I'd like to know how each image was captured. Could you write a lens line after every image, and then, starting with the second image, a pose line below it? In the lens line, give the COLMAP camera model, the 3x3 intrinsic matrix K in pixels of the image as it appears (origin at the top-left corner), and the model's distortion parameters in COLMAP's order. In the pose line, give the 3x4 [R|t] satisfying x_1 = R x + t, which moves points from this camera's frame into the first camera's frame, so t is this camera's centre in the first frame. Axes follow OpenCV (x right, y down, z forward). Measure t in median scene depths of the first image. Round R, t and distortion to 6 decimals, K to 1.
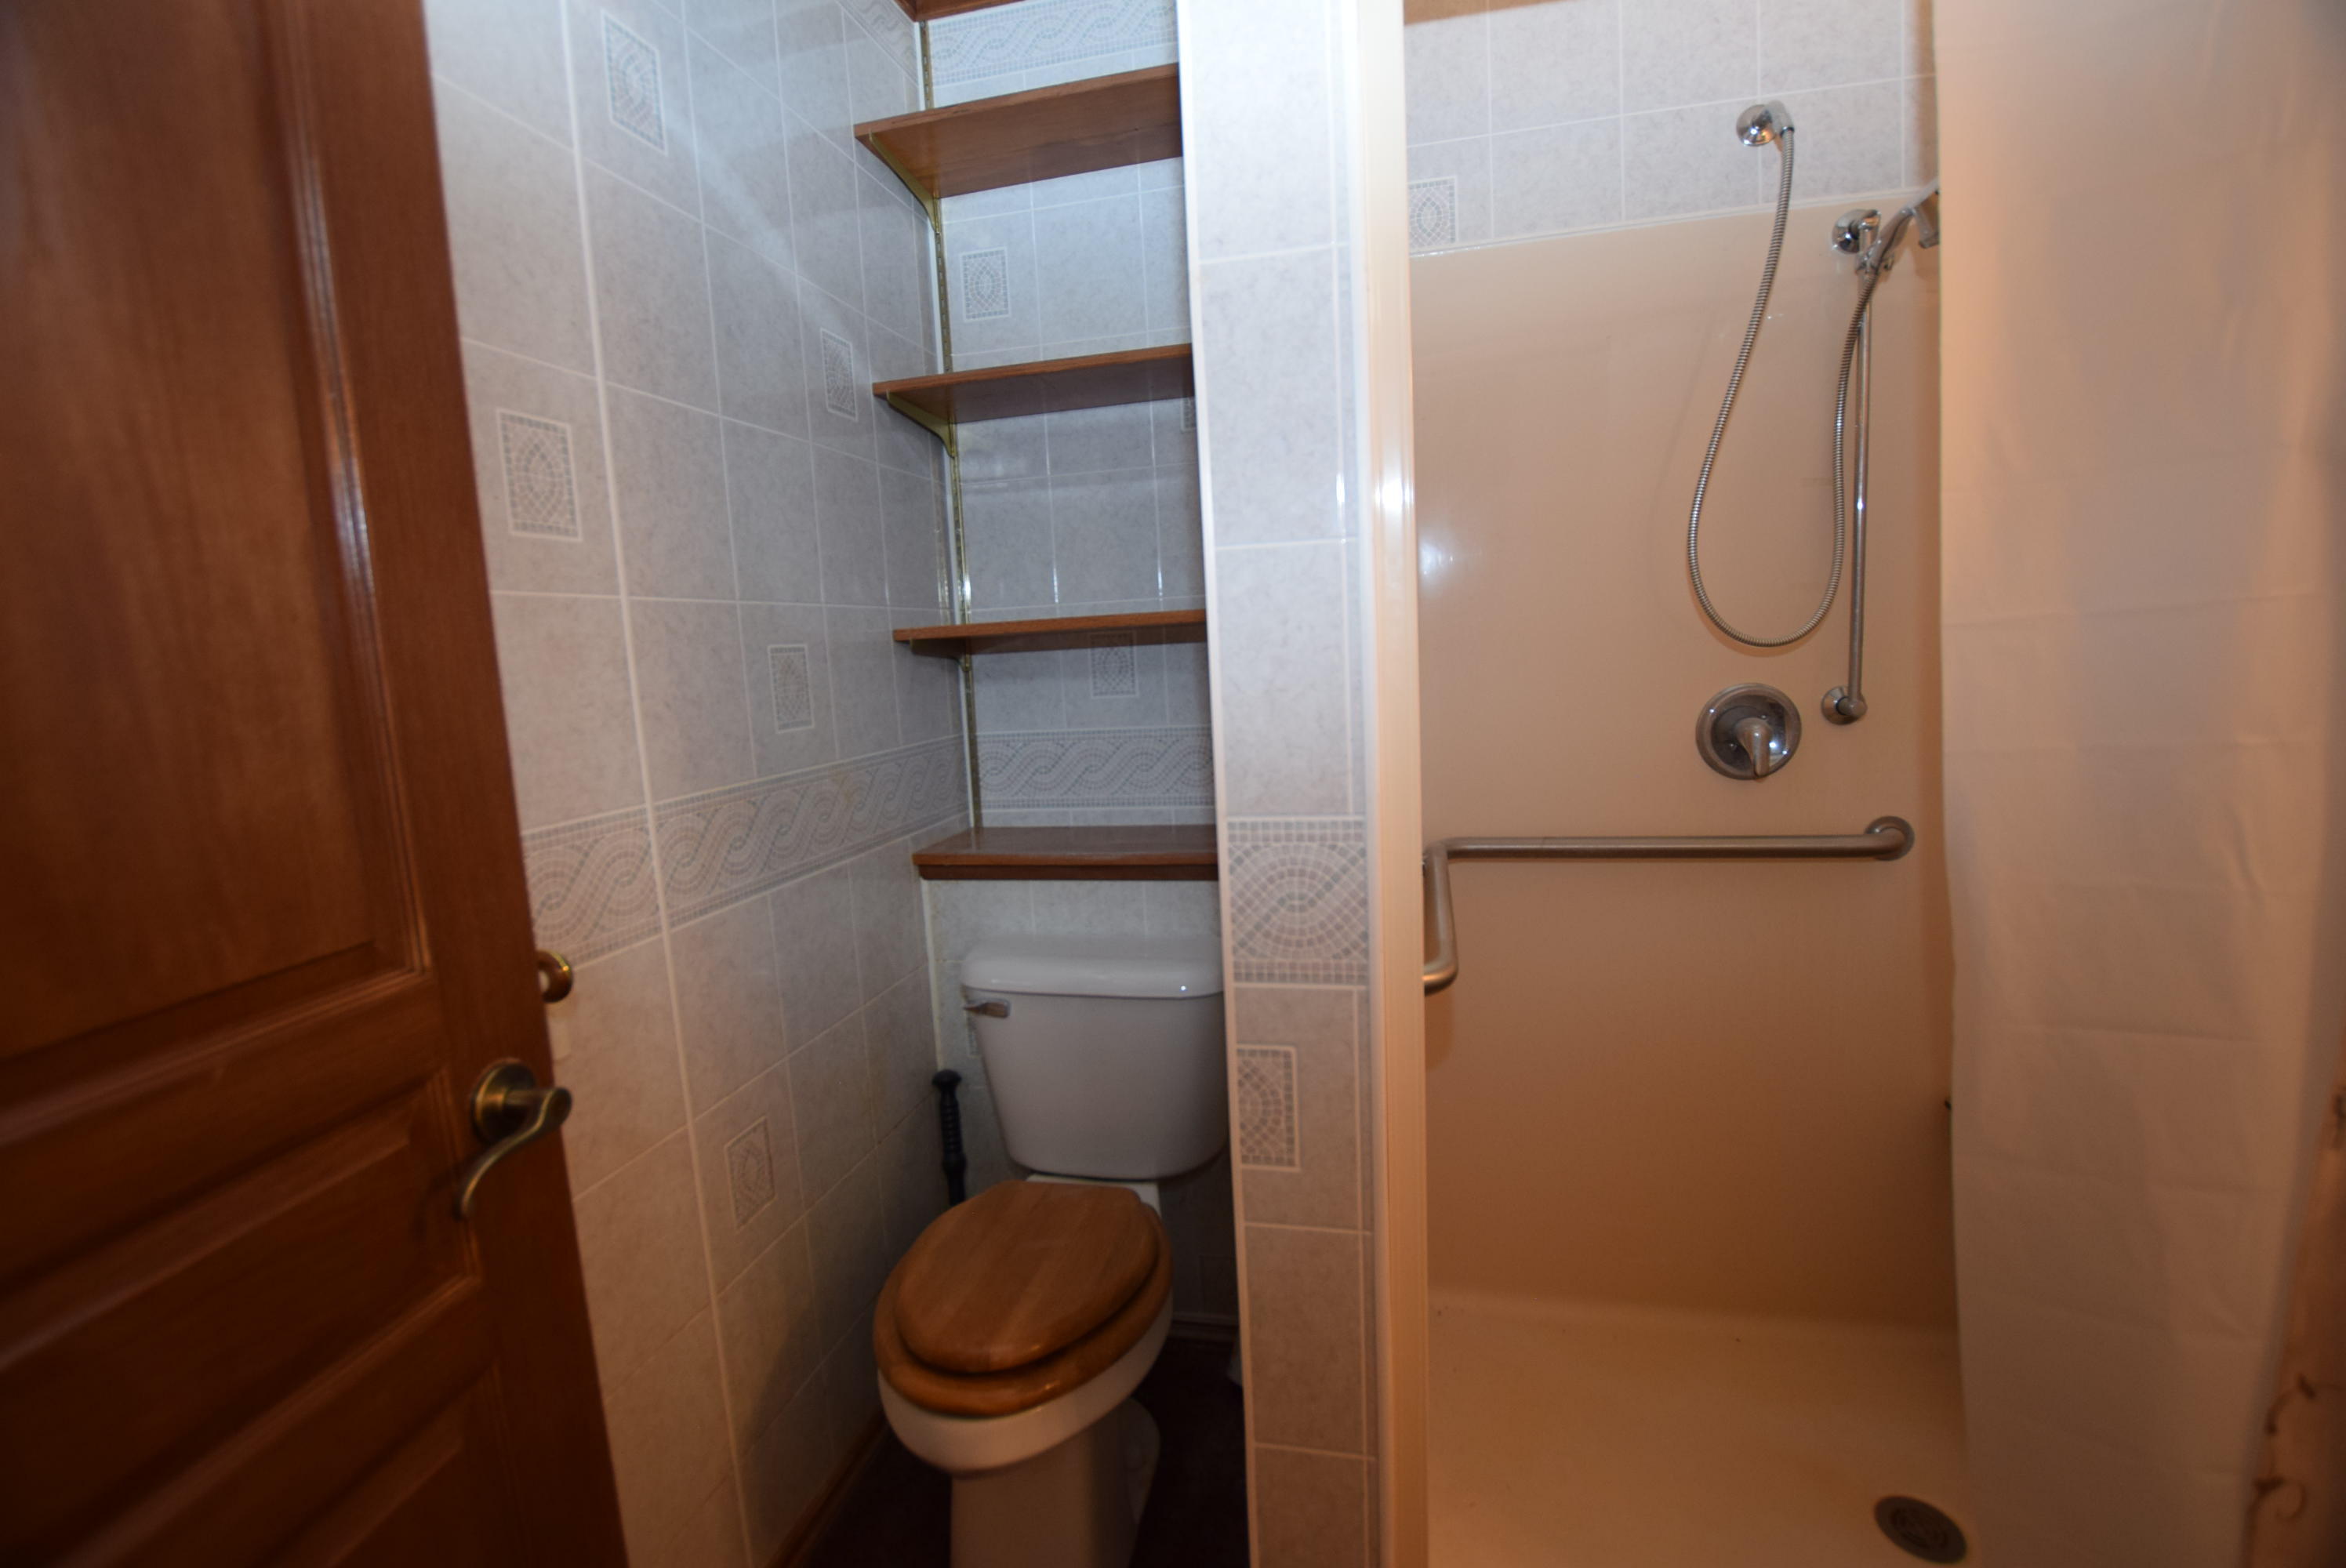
lens RADIAL K [[1032.0, 0, 1173.3], [0, 1032.0, 781.3], [0, 0, 1]] dist [-0.032327, 0.004134]
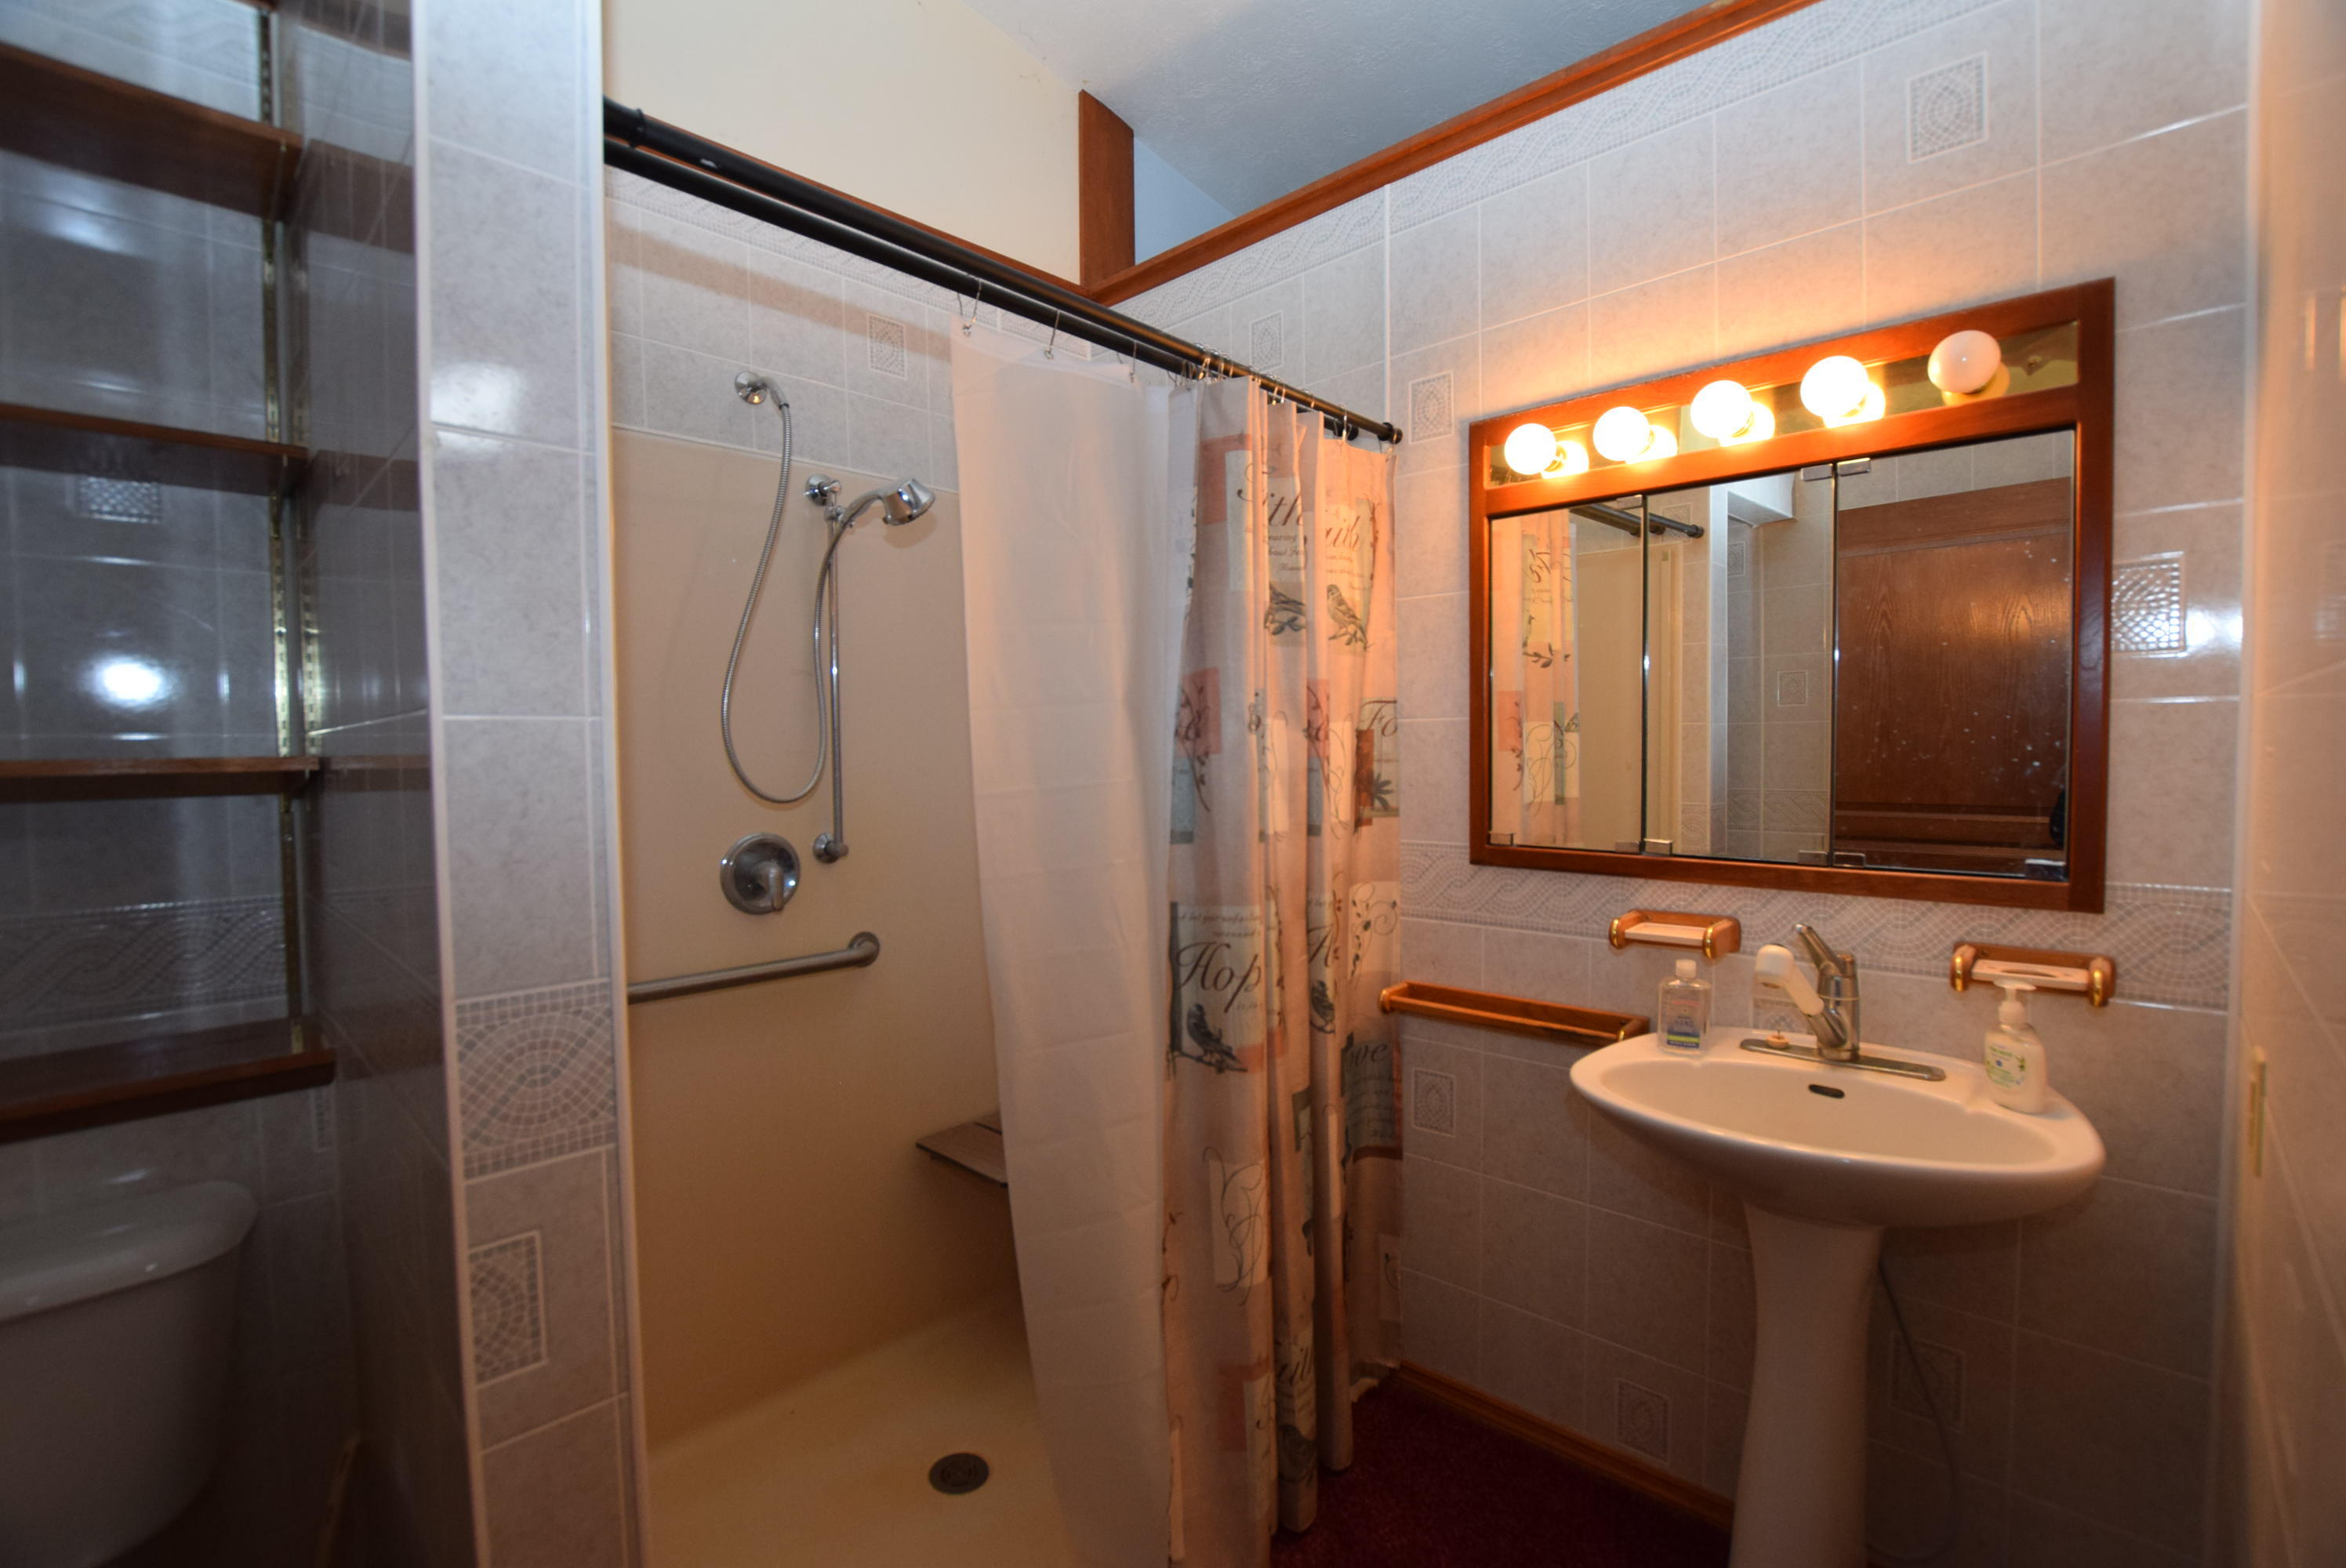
lens RADIAL K [[1032.0, 0, 1173.1], [0, 1032.0, 787.7], [0, 0, 1]] dist [-0.032327, 0.004134]
pose [[0.513264, 0.010209, 0.858170, -0.403152], [0.103176, 0.991943, -0.073509, -0.021389], [-0.852006, 0.126272, 0.508076, -0.040602]]
